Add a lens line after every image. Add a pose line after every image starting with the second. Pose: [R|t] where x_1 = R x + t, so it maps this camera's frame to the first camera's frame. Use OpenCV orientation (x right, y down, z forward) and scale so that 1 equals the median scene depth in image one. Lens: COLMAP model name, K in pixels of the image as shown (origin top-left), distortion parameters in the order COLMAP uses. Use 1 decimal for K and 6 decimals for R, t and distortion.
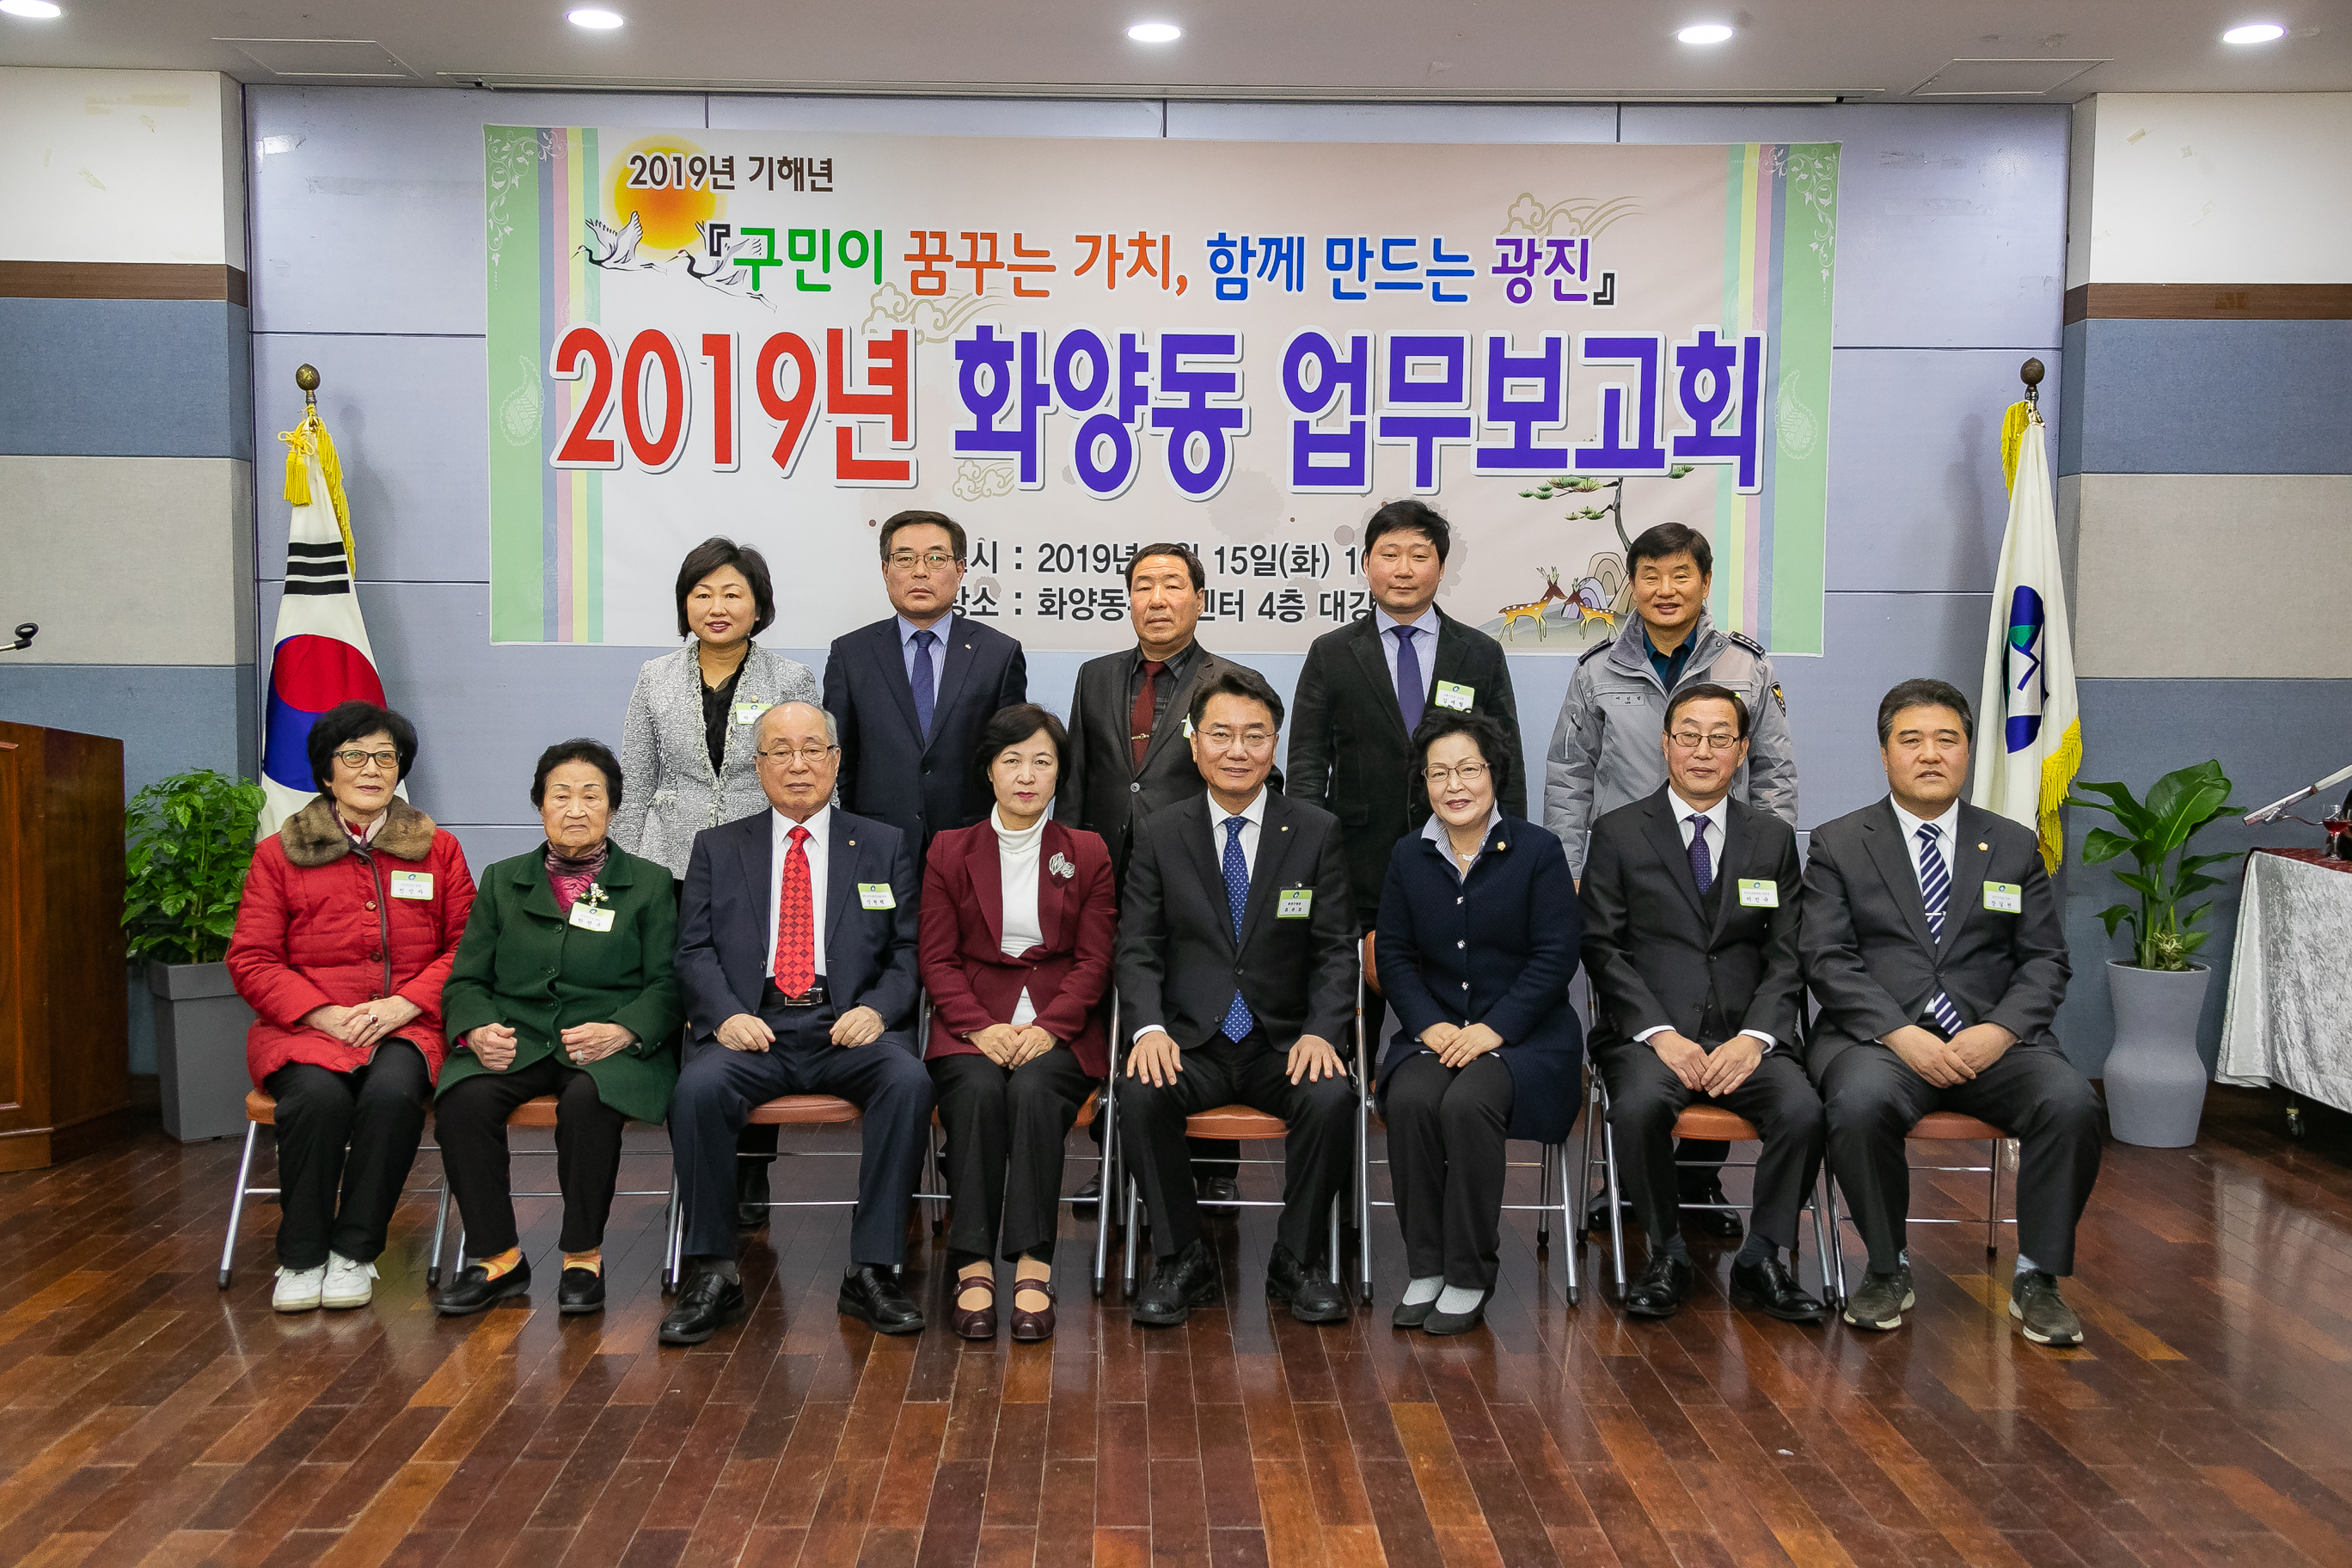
lens RADIAL K [[2380.4, 0, 1167.3], [0, 2380.4, 782.9], [0, 0, 1]] dist [0.132724, -0.173617]
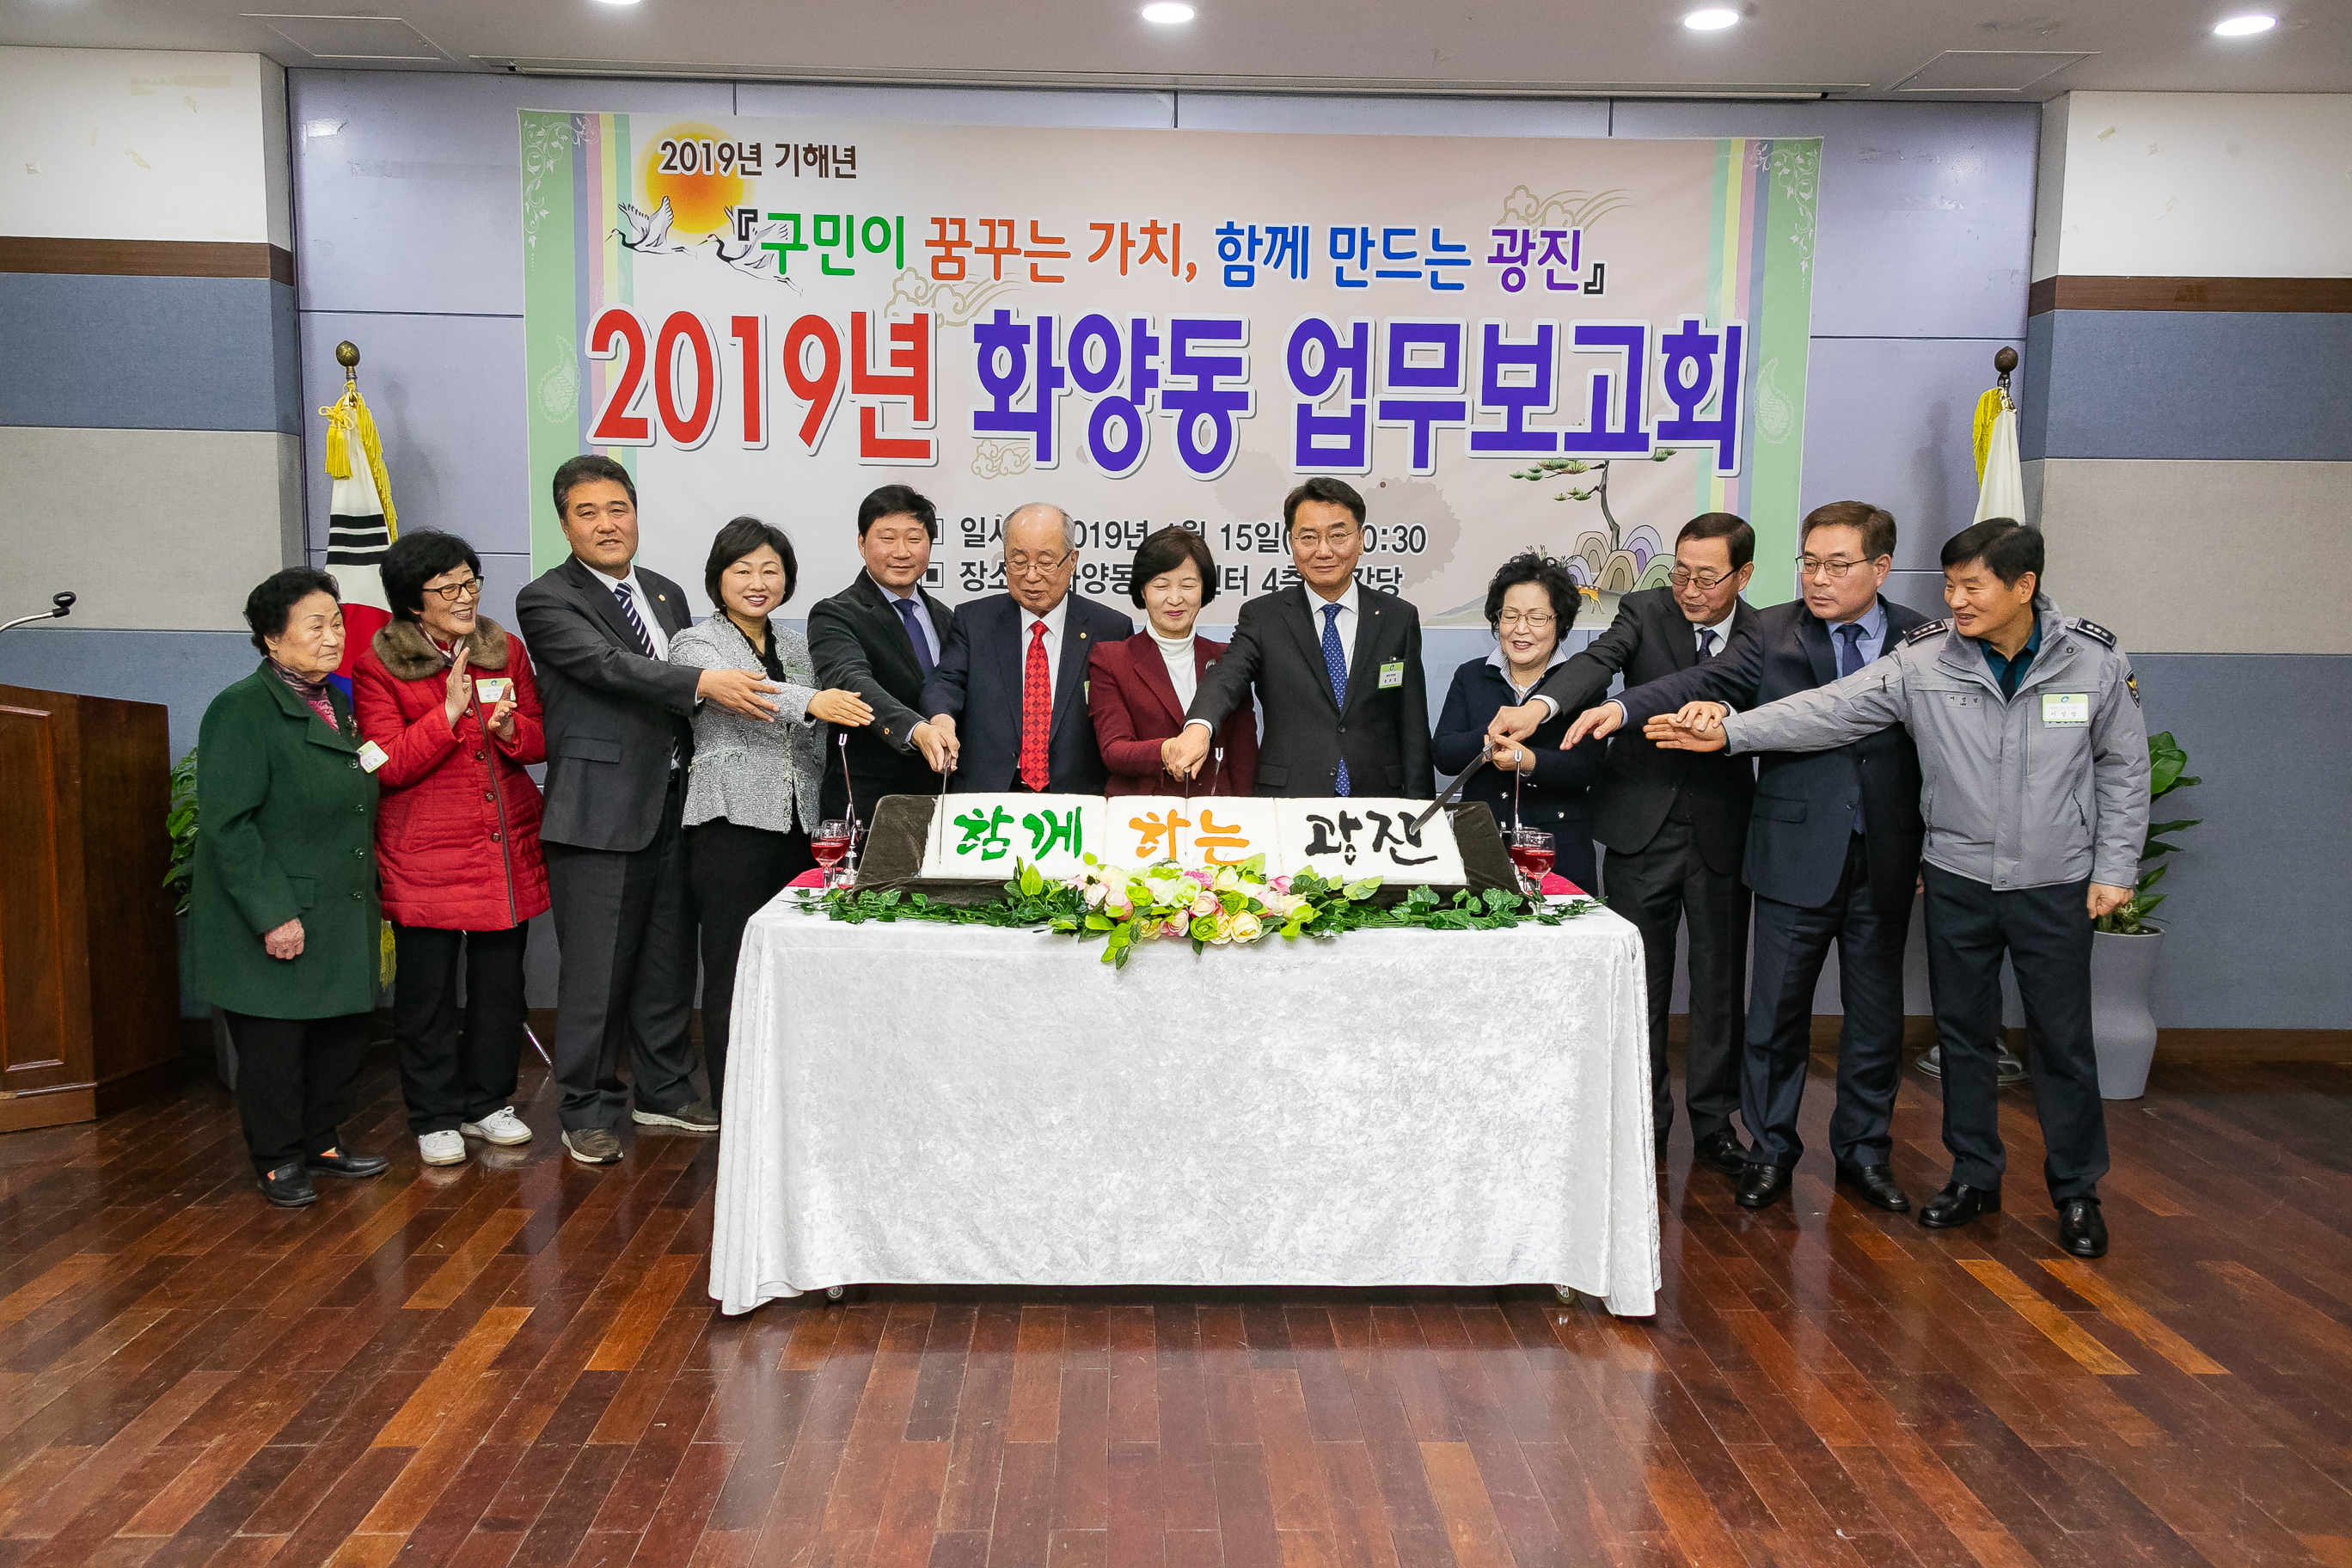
lens RADIAL K [[1880.7, 0, 1176.0], [0, 1880.7, 784.0], [0, 0, 1]] dist [0.085197, -0.063249]
pose [[0.999957, 0.004986, 0.007880, -0.005984], [-0.005314, 0.999093, 0.042252, -0.019628], [-0.007662, -0.042292, 0.999076, 0.165707]]
